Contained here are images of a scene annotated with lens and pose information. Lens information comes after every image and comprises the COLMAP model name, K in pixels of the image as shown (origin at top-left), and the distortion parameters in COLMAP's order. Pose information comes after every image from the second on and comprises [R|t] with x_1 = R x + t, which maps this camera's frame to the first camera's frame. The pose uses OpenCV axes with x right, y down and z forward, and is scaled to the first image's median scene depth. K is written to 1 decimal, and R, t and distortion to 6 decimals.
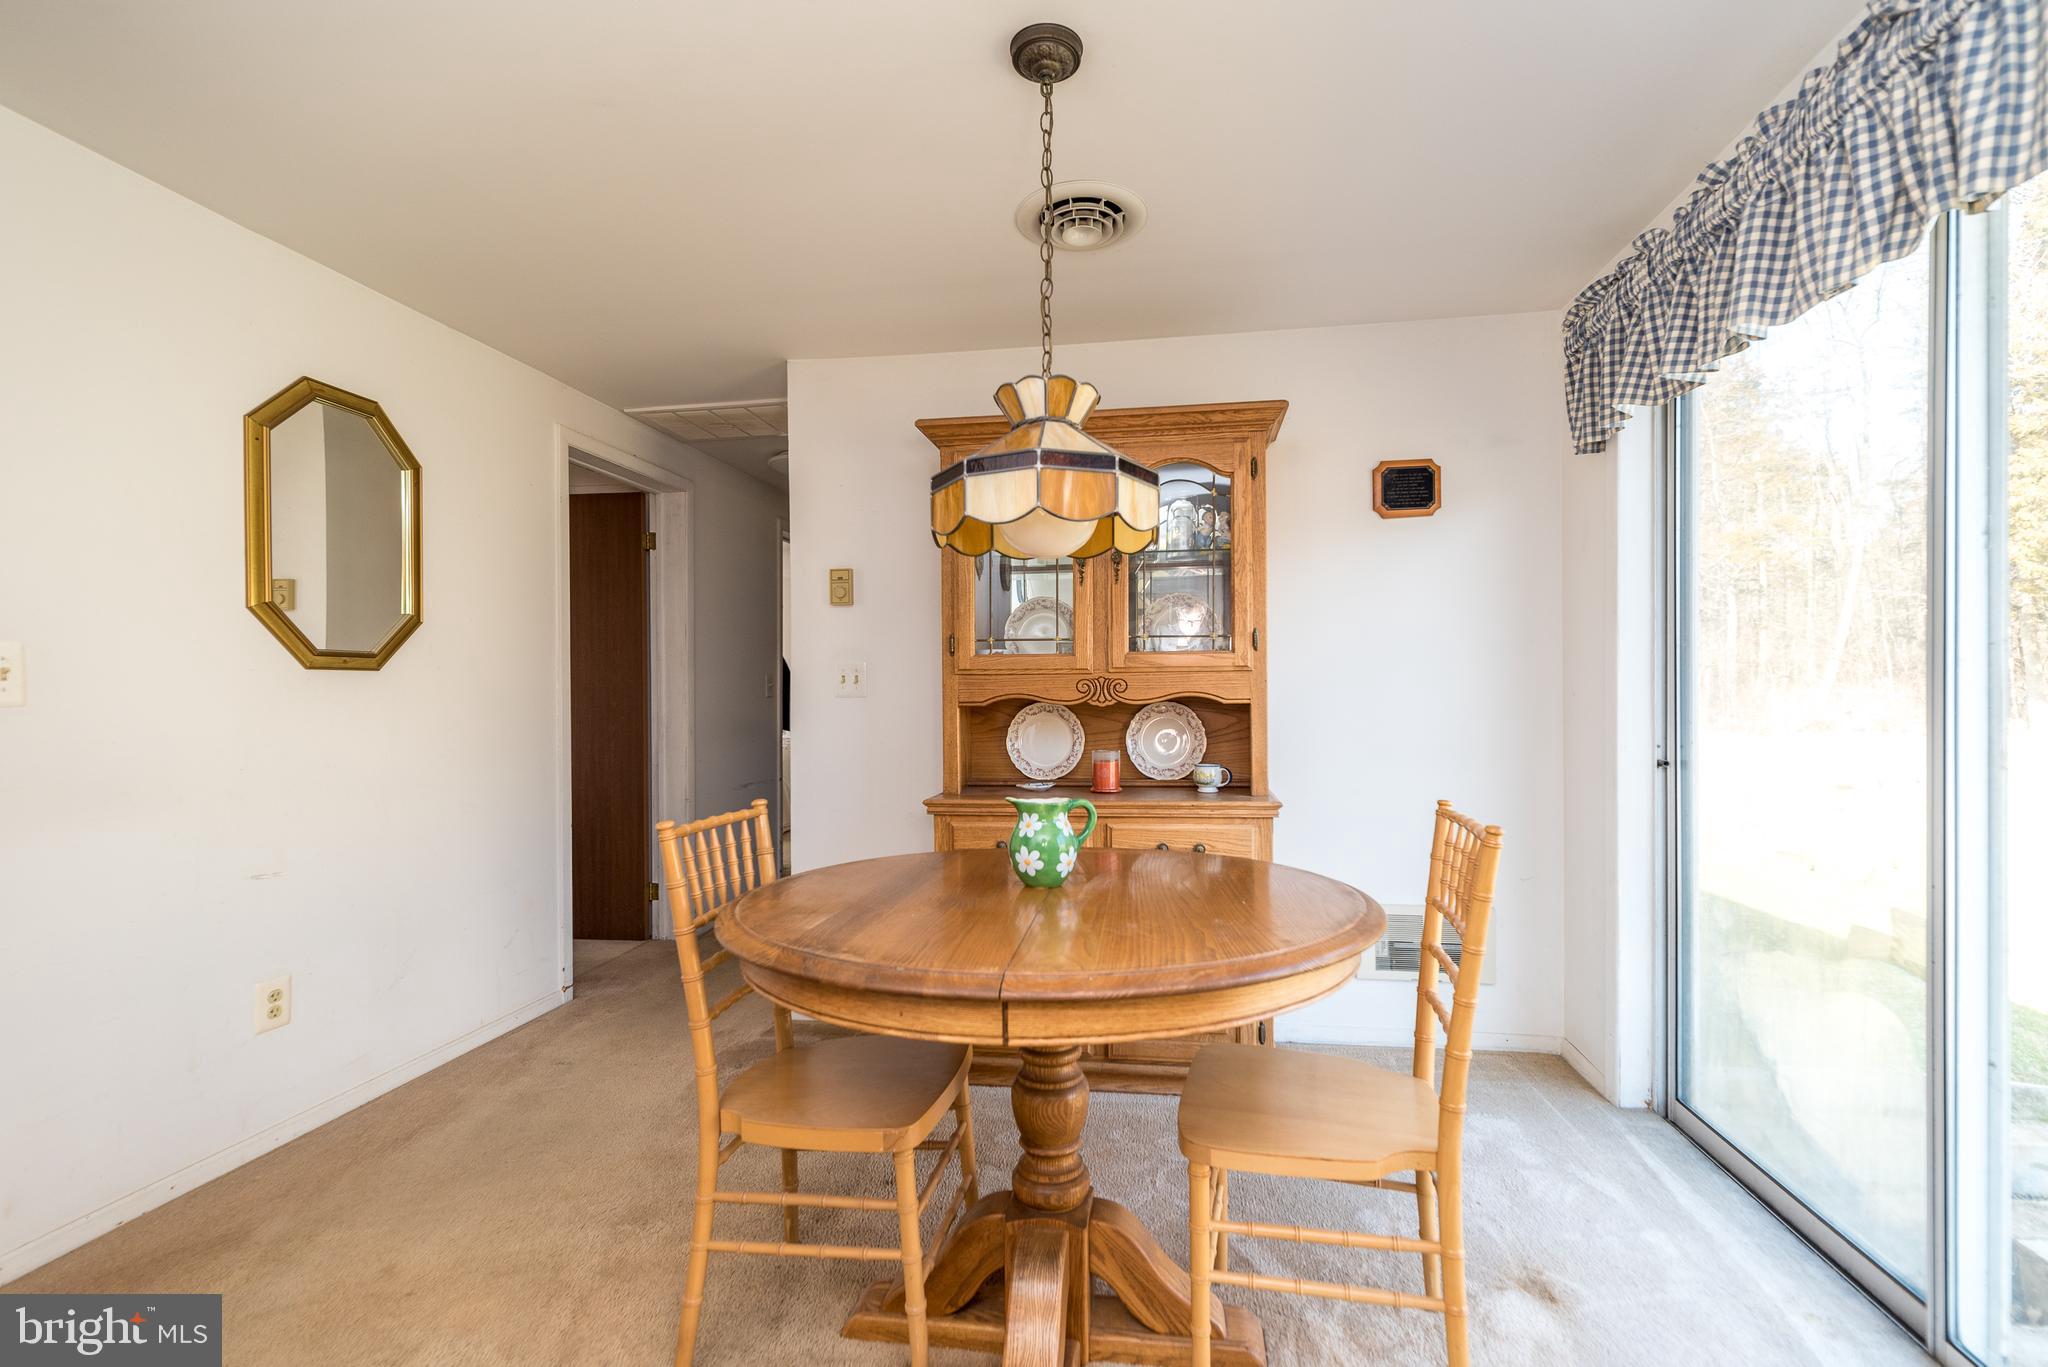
lens RADIAL K [[994.6, 0, 1059.7], [0, 994.6, 692.2], [0, 0, 1]] dist [0.003927, 0.000192]
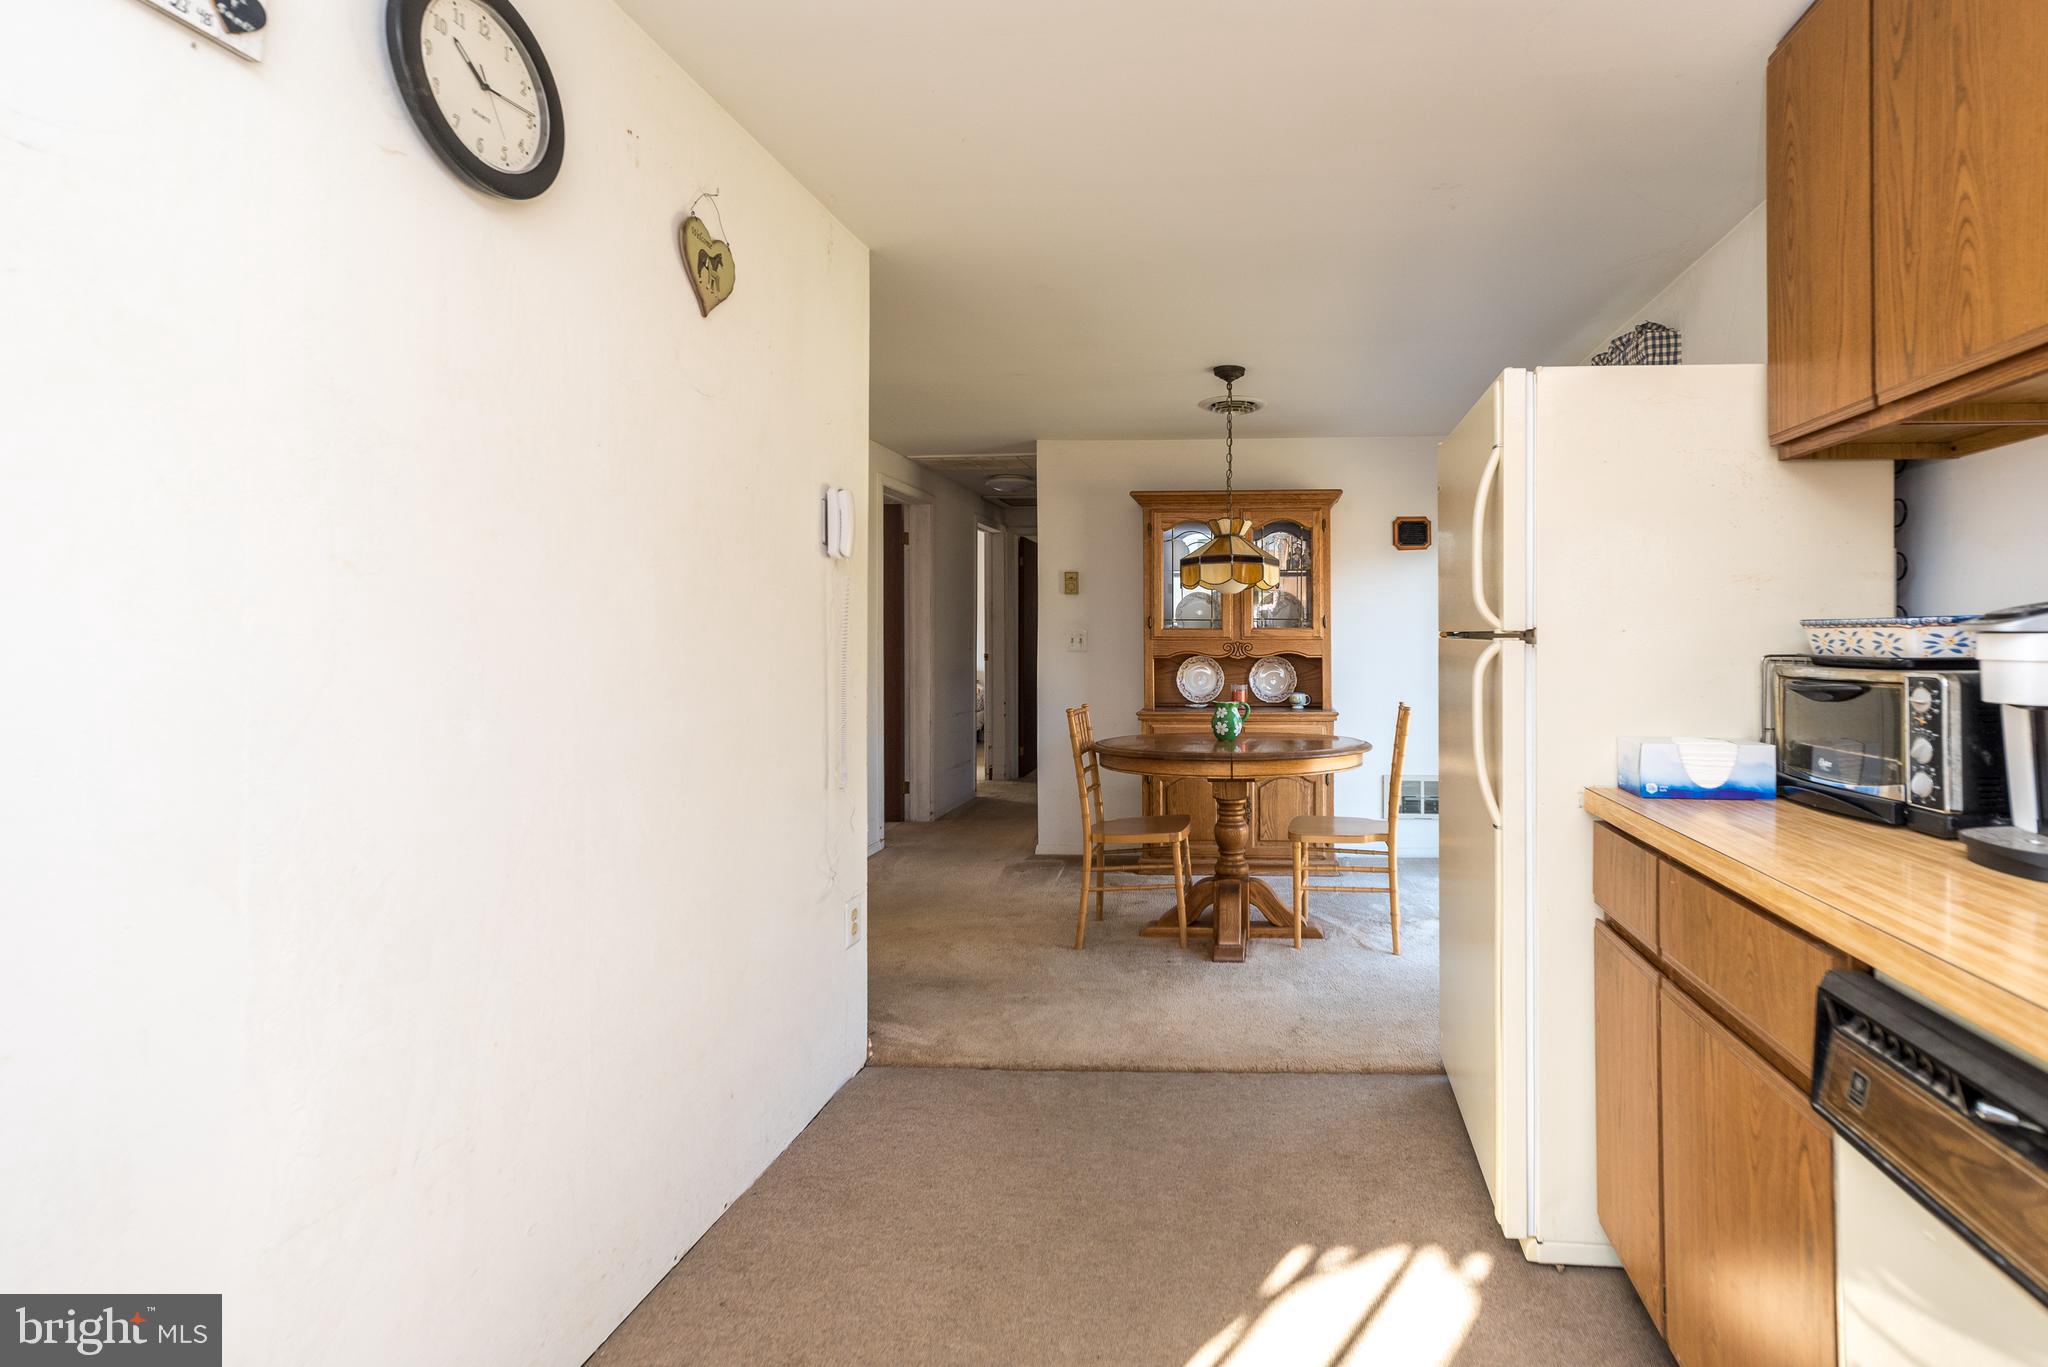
lens RADIAL K [[971.0, 0, 1228.0], [0, 971.0, 634.7], [0, 0, 1]] dist [0.008021, 0.000535]
pose [[0.996603, 0.005582, 0.082171, -0.113338], [-0.005007, 0.999962, -0.007203, -0.015428], [-0.082208, 0.006767, 0.996592, -0.688052]]
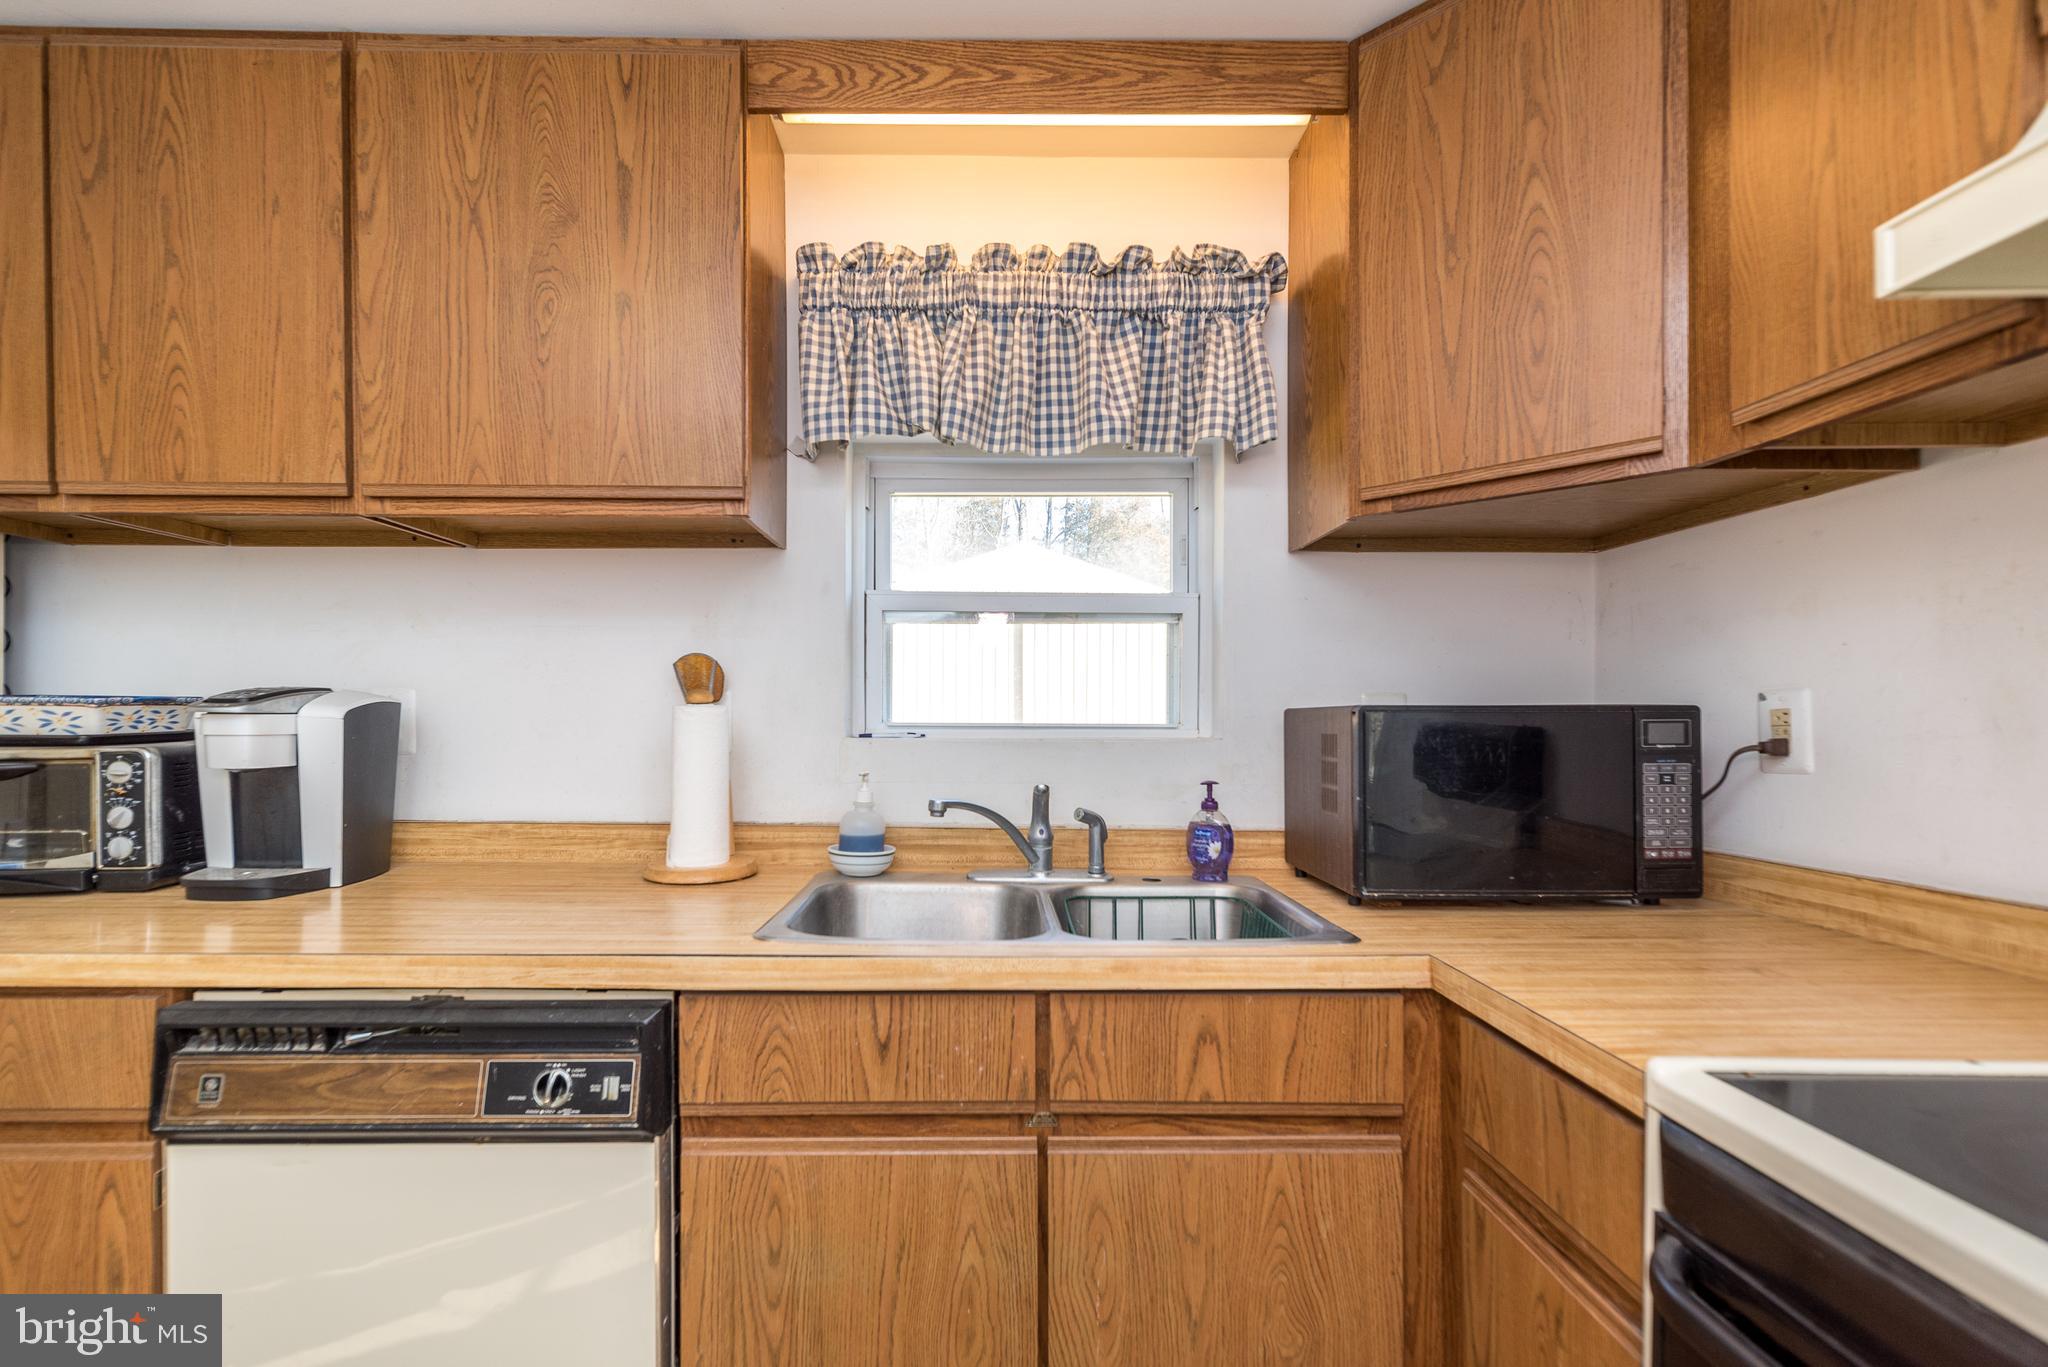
lens RADIAL K [[913.4, 0, 964.1], [0, 913.4, 713.3], [0, 0, 1]] dist [0.008349, 0.000424]
pose [[-0.099685, -0.002156, 0.995017, -0.253262], [-0.000693, 0.999998, 0.002097, -0.021031], [-0.995019, -0.000480, -0.099687, -0.656115]]
